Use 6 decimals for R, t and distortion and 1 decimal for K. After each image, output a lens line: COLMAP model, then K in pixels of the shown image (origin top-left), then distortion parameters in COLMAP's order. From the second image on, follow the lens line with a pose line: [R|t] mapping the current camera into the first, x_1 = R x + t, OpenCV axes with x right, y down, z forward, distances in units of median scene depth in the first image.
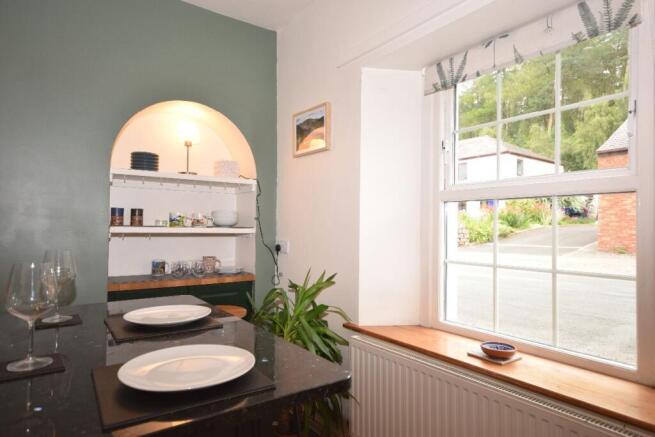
lens RADIAL K [[399.2, 0, 327.0], [0, 399.2, 224.9], [0, 0, 1]] dist [0.028959, 0.000463]
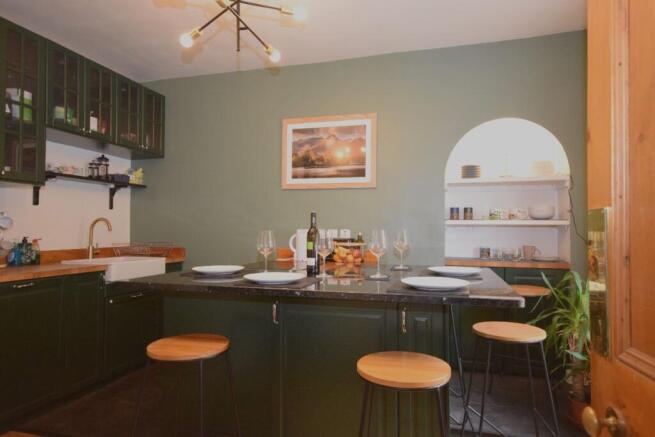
lens RADIAL K [[399.2, 0, 327.8], [0, 399.2, 221.8], [0, 0, 1]] dist [0.028959, 0.000463]
pose [[0.622319, -0.017929, -0.782559, 0.278836], [0.006992, 0.999825, -0.017346, 0.027916], [0.782733, 0.005323, 0.622335, -0.197490]]
